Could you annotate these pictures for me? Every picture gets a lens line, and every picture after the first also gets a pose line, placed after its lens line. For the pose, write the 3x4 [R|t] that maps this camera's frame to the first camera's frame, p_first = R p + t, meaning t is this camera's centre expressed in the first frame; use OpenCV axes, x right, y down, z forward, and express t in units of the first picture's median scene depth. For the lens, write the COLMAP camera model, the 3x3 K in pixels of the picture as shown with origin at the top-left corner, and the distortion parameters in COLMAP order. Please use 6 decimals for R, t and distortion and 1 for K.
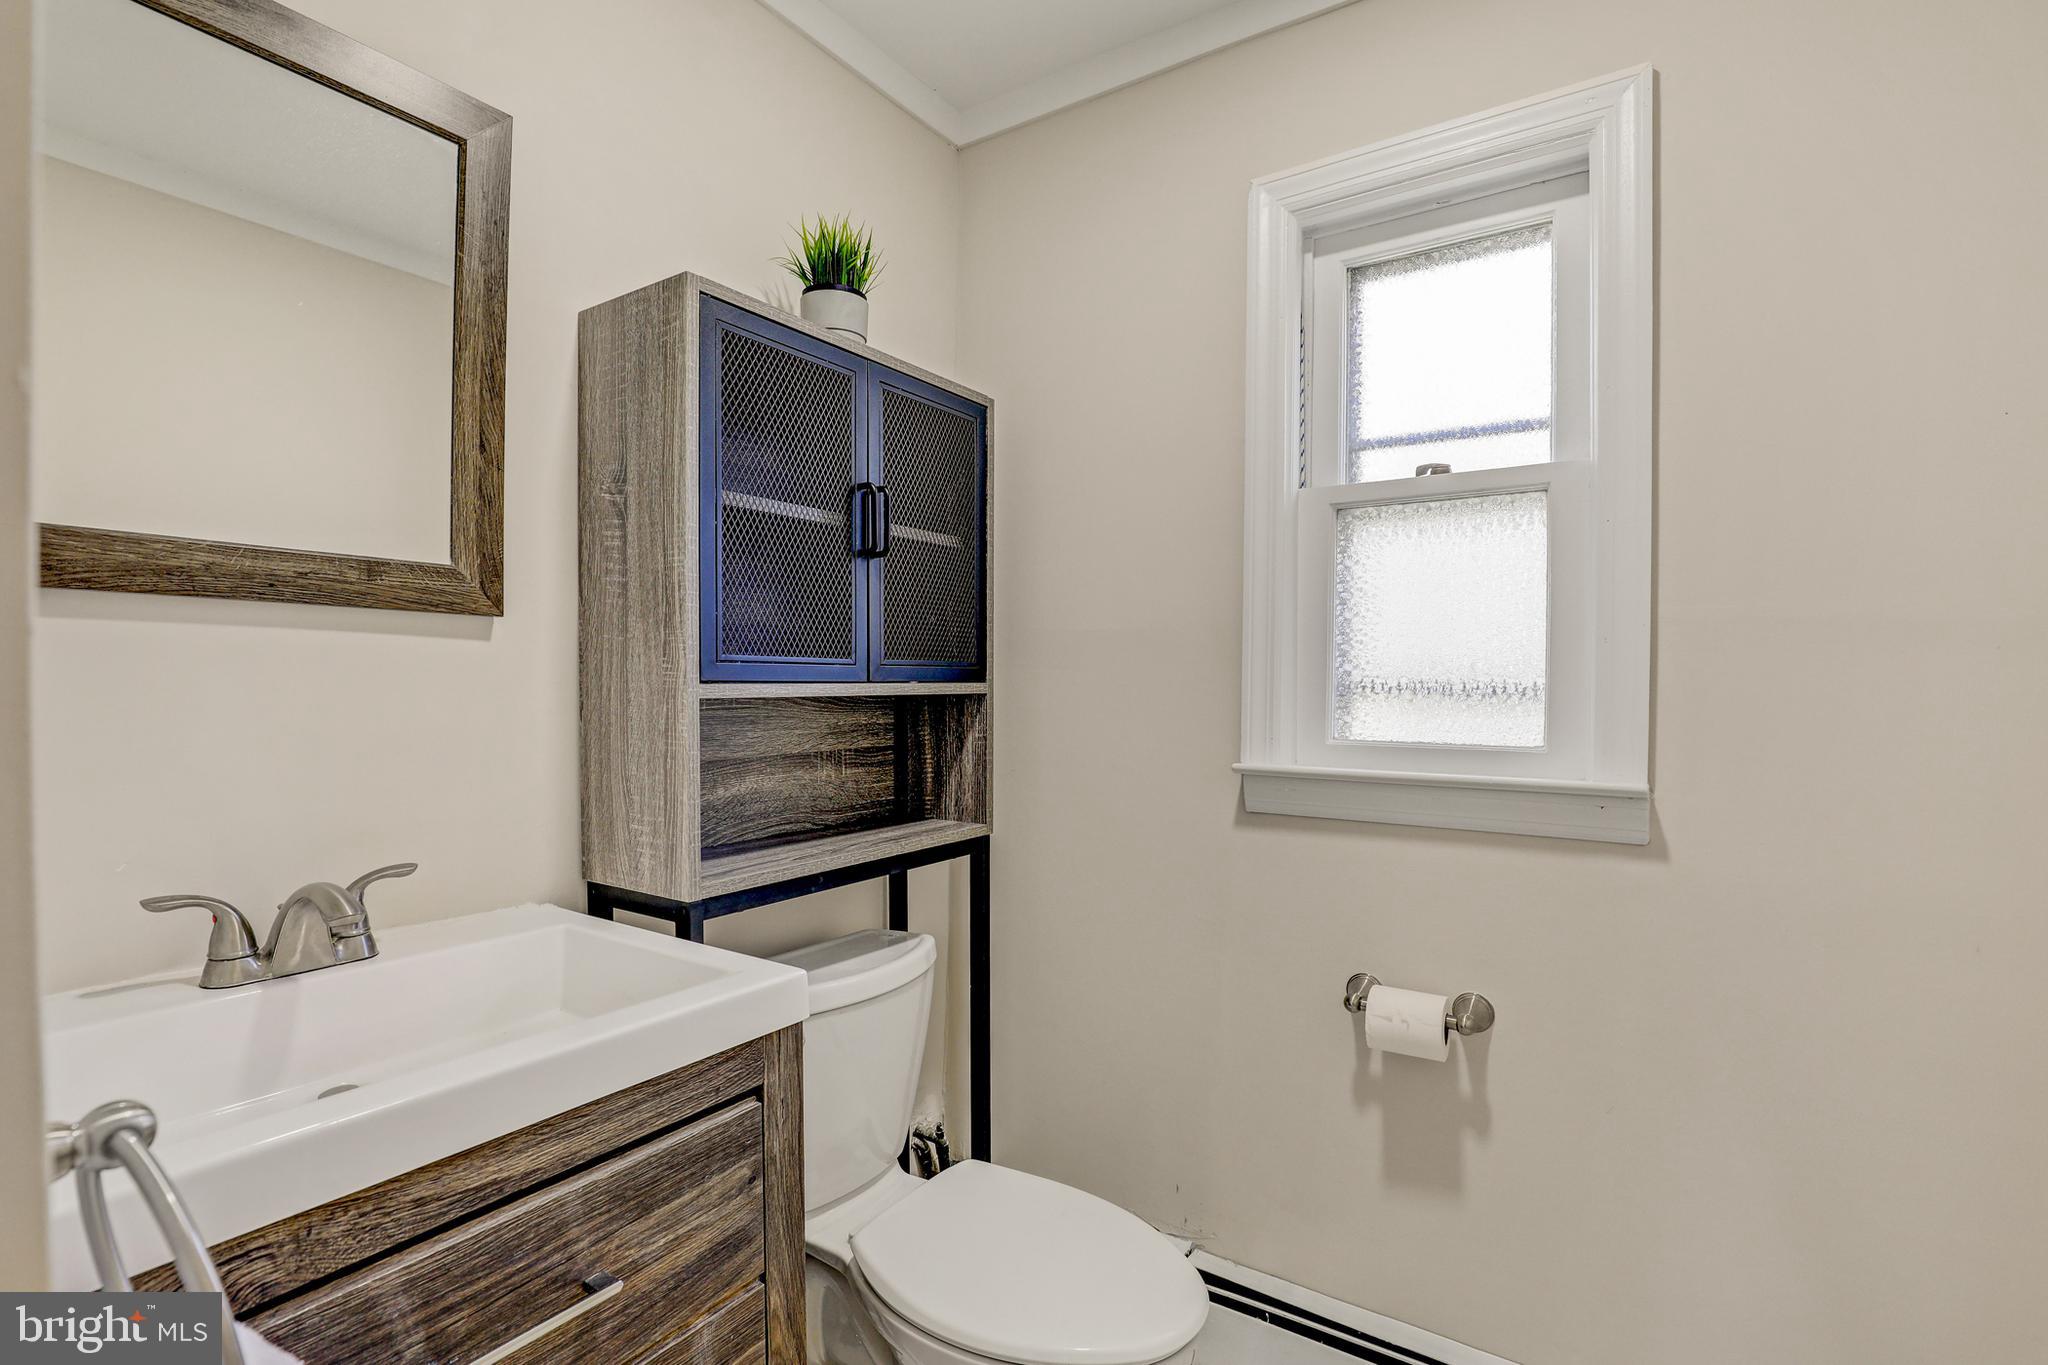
lens RADIAL K [[942.0, 0, 1023.6], [0, 942.0, 687.3], [0, 0, 1]] dist [-0.029594, 0.002418]
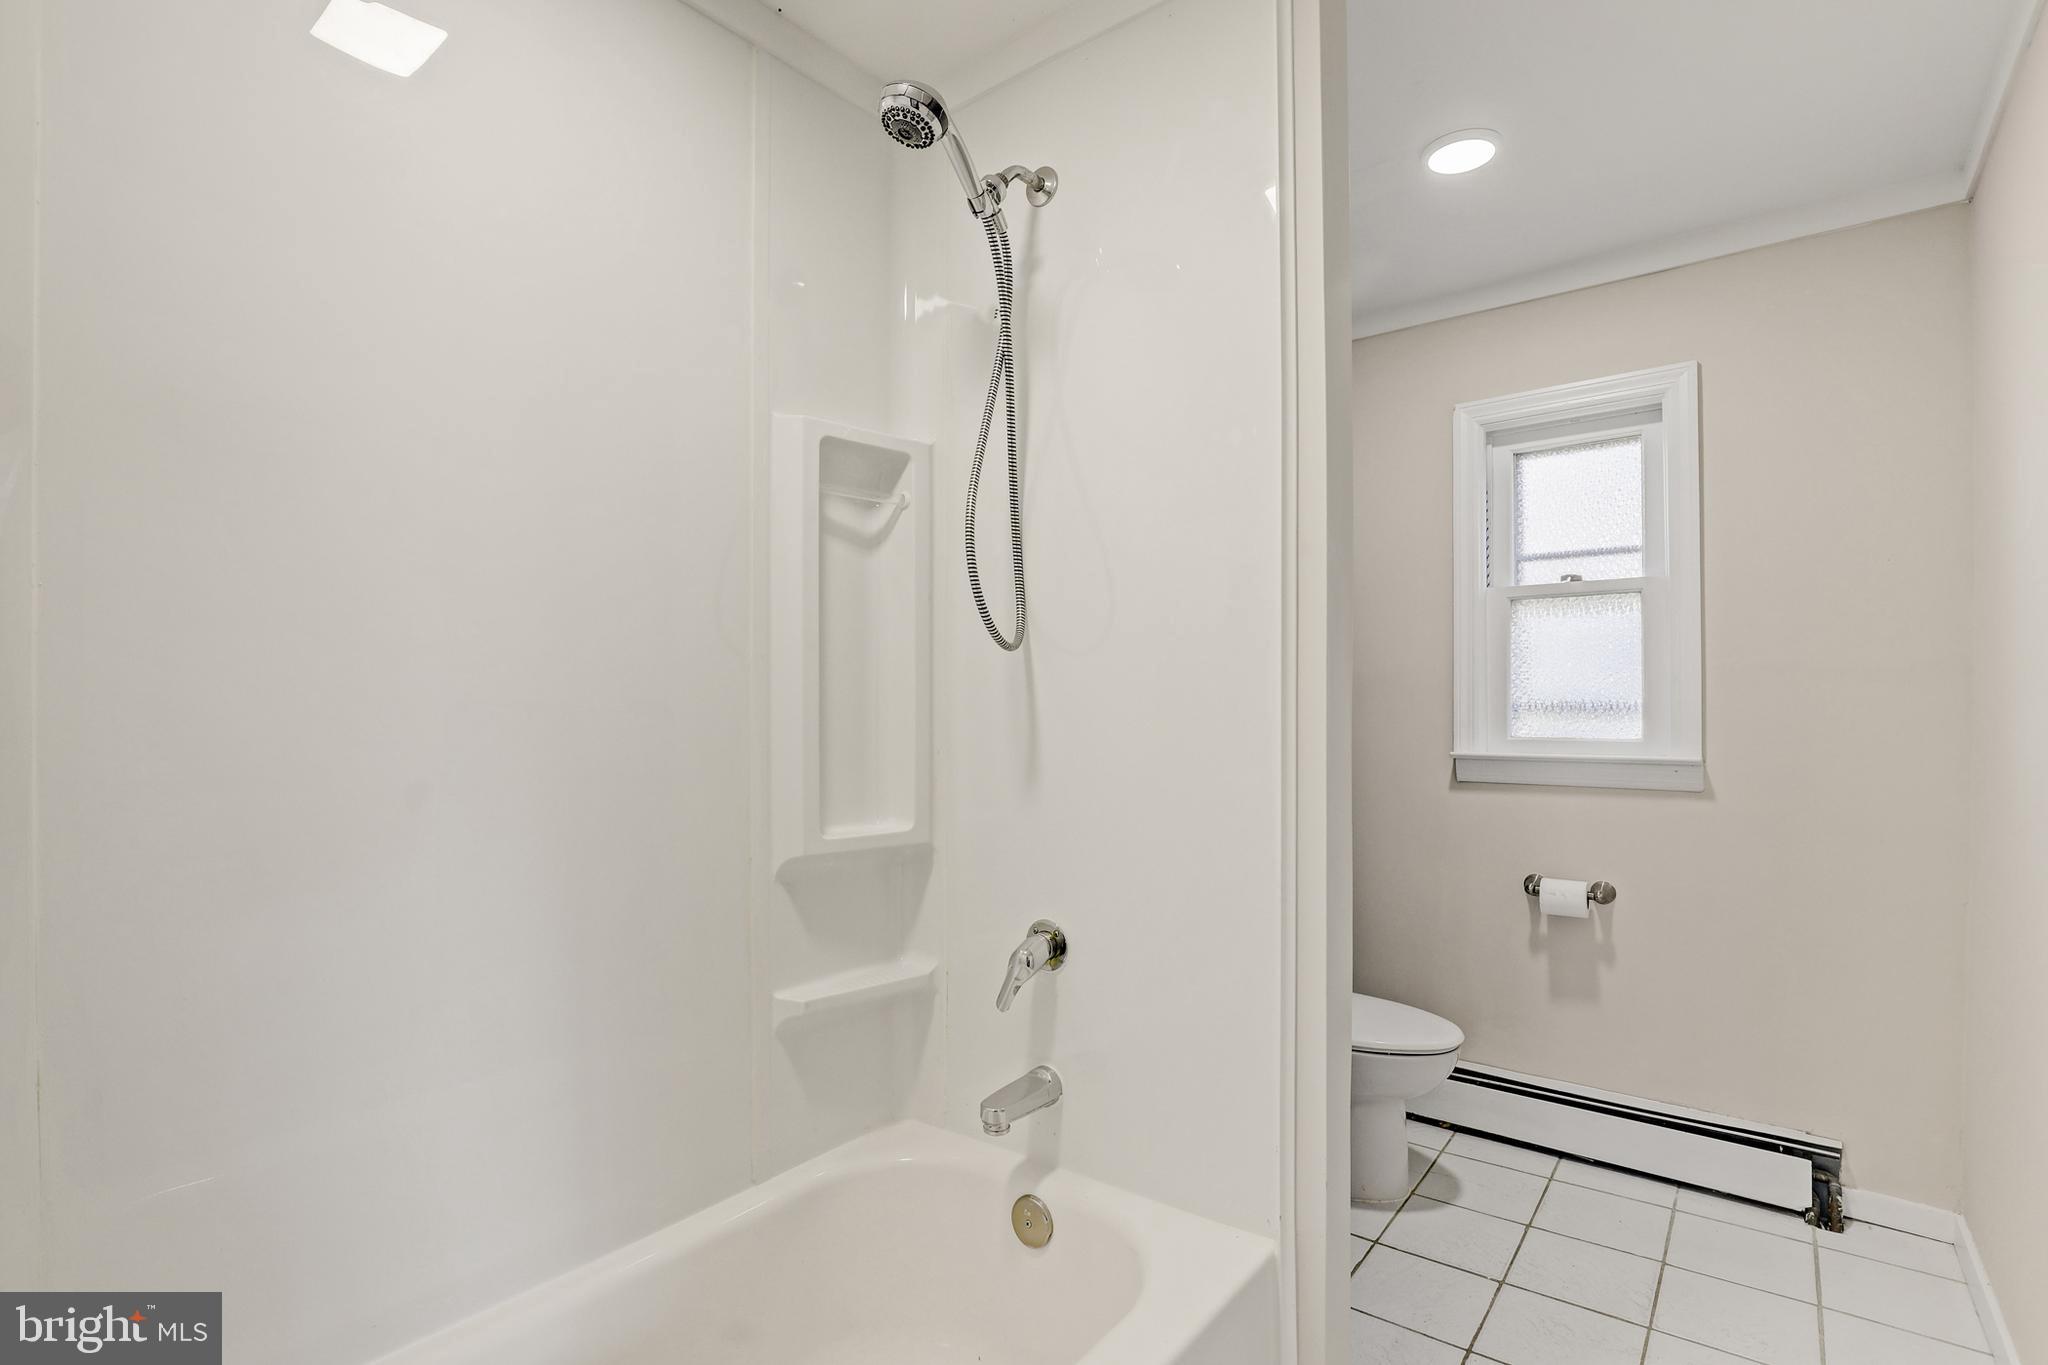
lens RADIAL K [[942.0, 0, 1028.2], [0, 942.0, 691.0], [0, 0, 1]] dist [-0.029594, 0.002418]
pose [[0.997262, -0.011559, -0.073039, -0.434191], [0.010211, 0.999771, -0.018790, -0.004786], [0.073239, 0.017993, 0.997152, -0.776088]]
